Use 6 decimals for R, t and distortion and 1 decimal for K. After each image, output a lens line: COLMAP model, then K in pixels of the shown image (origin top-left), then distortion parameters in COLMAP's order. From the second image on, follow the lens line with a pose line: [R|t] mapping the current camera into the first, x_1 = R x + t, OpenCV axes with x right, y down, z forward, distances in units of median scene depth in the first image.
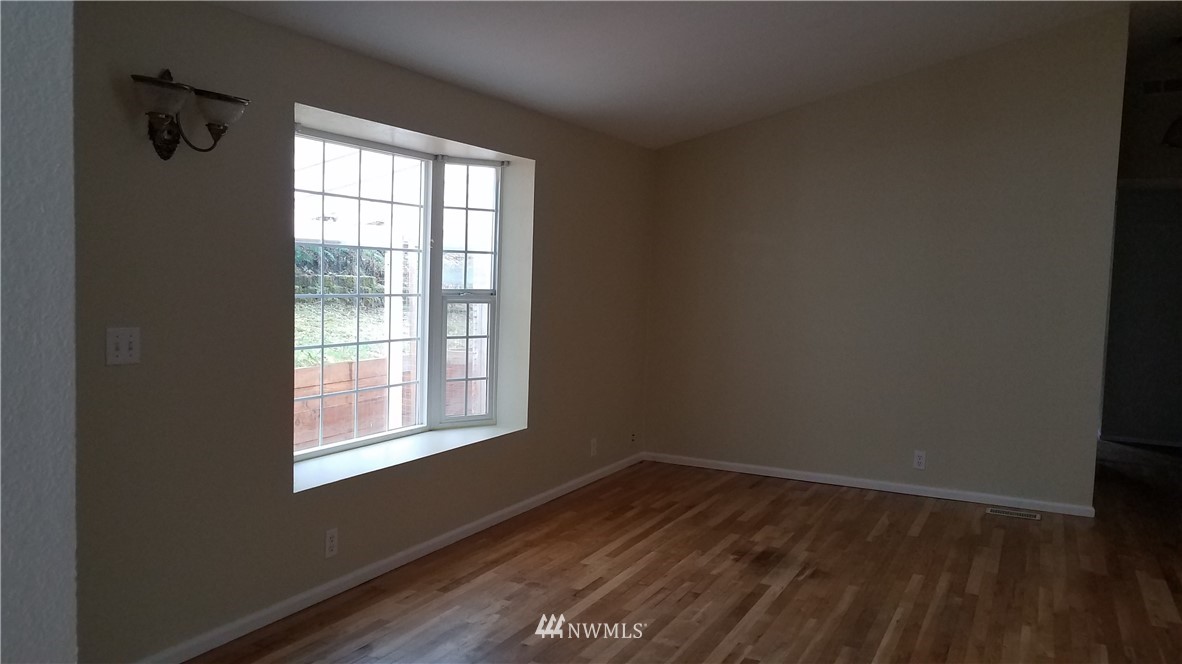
lens RADIAL K [[924.7, 0, 591.9], [0, 924.7, 354.2], [0, 0, 1]] dist [0.012859, -0.008159]
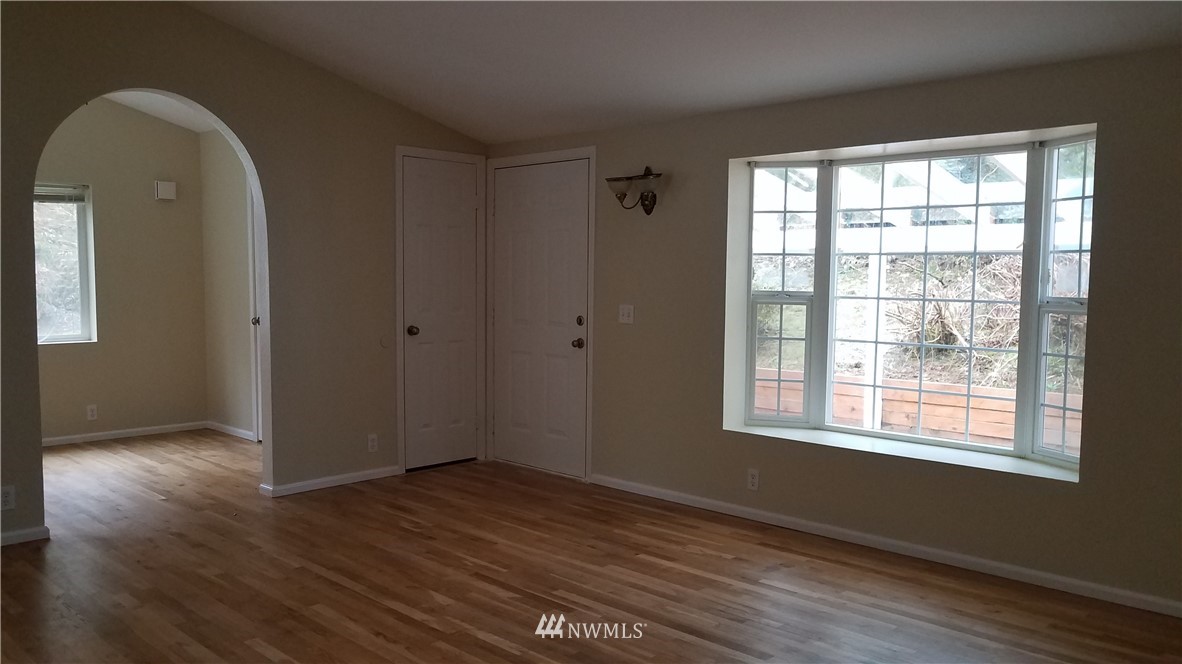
lens RADIAL K [[910.5, 0, 590.5], [0, 910.5, 340.4], [0, 0, 1]] dist [-0.004043, -0.001558]
pose [[-0.283254, 0.055207, -0.957455, 1.289733], [-0.095142, 0.991799, 0.085334, -0.105541], [0.954314, 0.115266, -0.275679, 1.395001]]
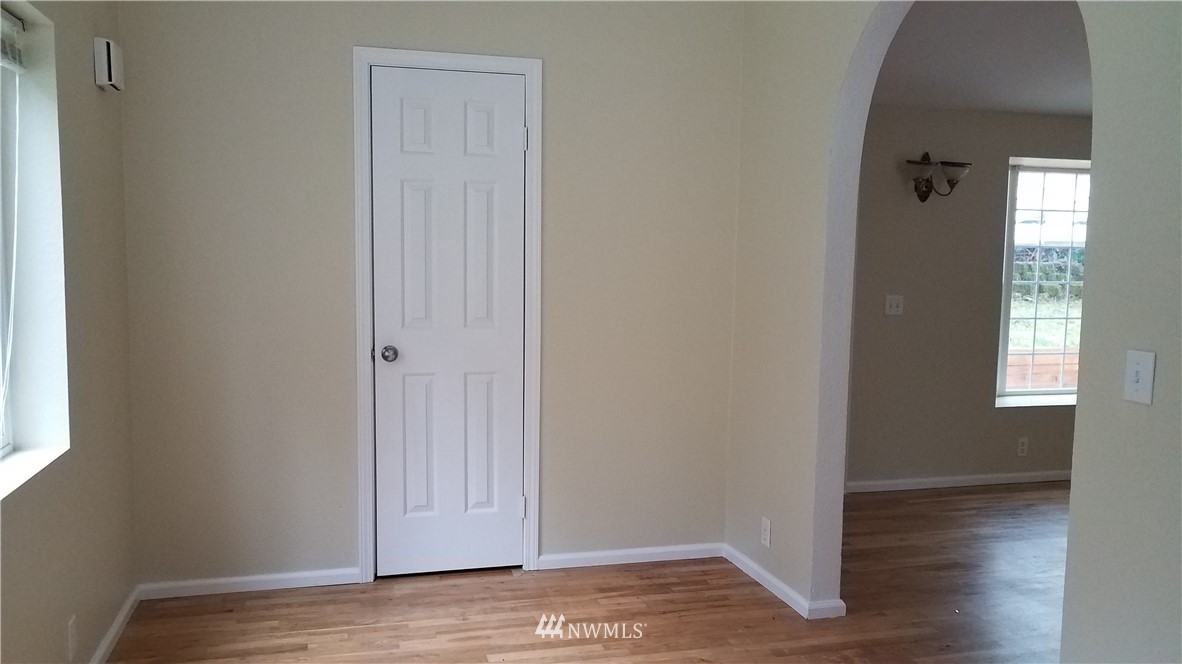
lens RADIAL K [[924.7, 0, 584.0], [0, 924.7, 340.3], [0, 0, 1]] dist [0.012859, -0.008159]
pose [[0.671467, 0.044324, -0.739708, 0.426450], [-0.057314, 0.998326, 0.007794, 0.077555], [0.738815, 0.037162, 0.672883, -0.662698]]
